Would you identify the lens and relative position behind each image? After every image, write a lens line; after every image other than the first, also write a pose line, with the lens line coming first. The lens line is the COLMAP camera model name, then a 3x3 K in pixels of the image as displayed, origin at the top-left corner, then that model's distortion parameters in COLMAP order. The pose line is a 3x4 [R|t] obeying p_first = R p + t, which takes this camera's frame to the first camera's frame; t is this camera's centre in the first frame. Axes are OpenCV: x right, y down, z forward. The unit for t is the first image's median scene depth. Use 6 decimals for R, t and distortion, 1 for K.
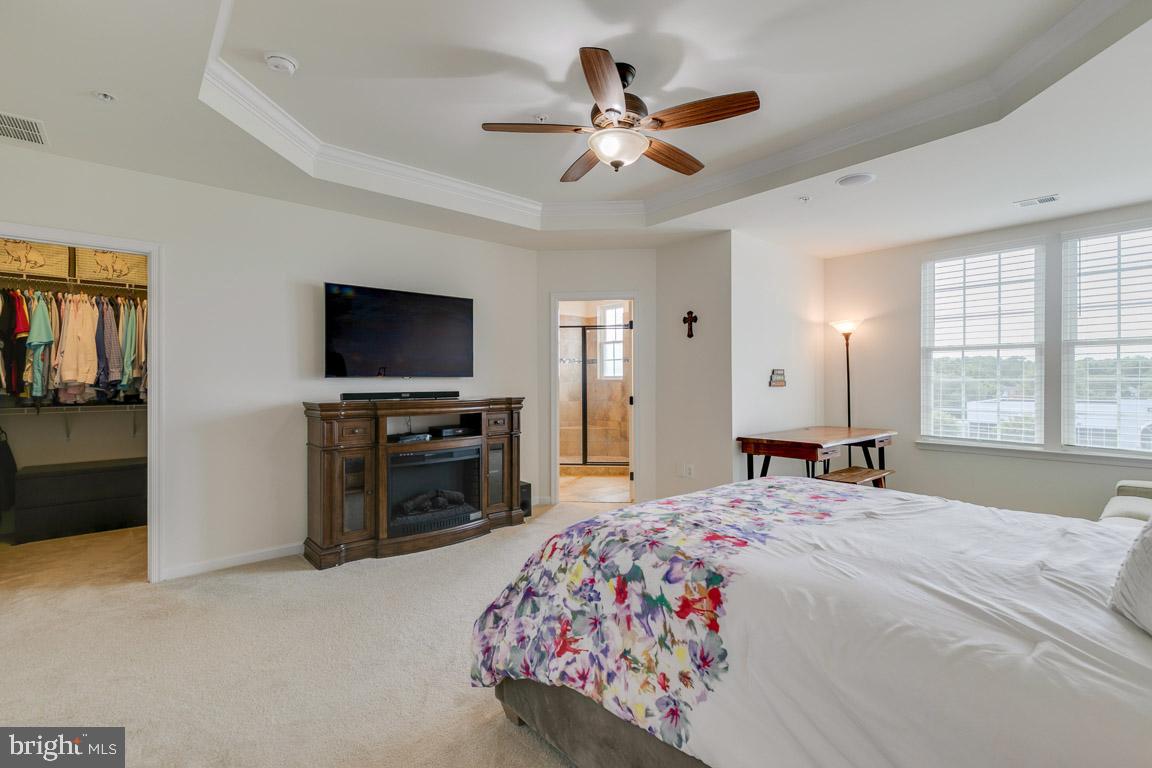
lens RADIAL K [[526.1, 0, 582.7], [0, 526.1, 384.4], [0, 0, 1]] dist [0.009363, -0.002138]
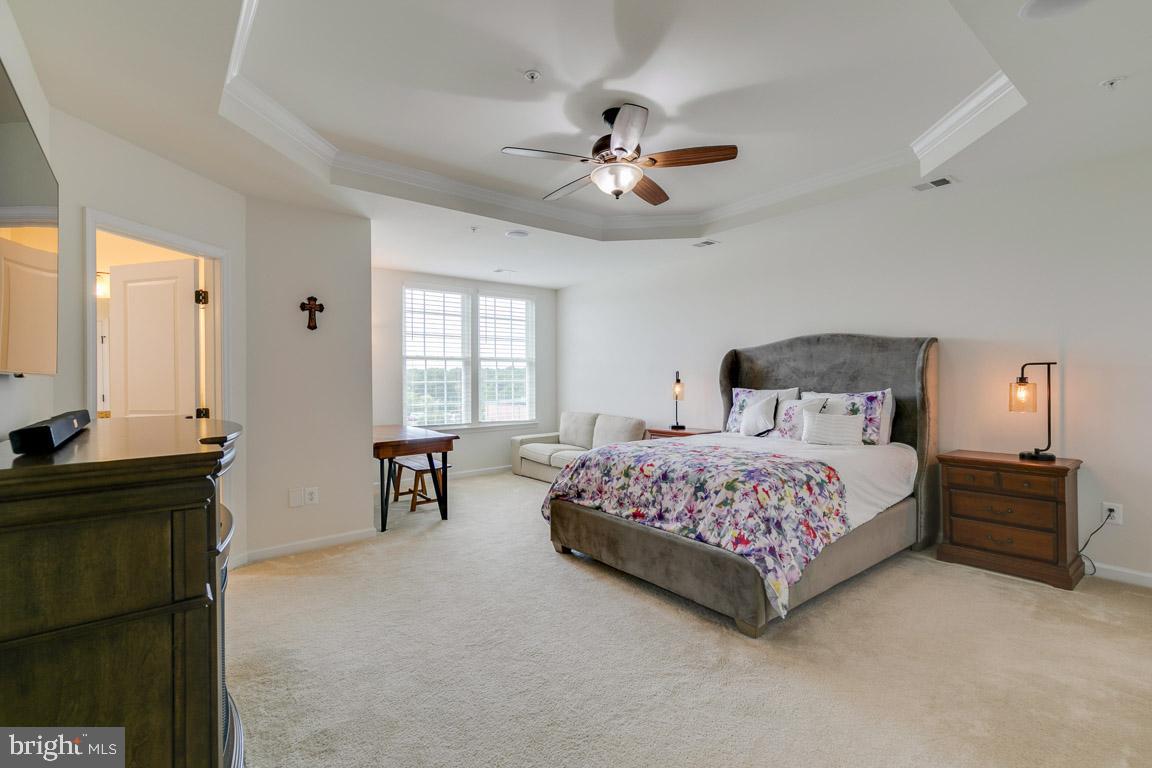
lens RADIAL K [[526.1, 0, 580.8], [0, 526.1, 383.3], [0, 0, 1]] dist [0.009363, -0.002138]
pose [[0.024542, -0.002944, 0.999694, -0.643922], [0.018465, 0.999826, 0.002491, -0.001244], [-0.999528, 0.018399, 0.024592, 0.621032]]
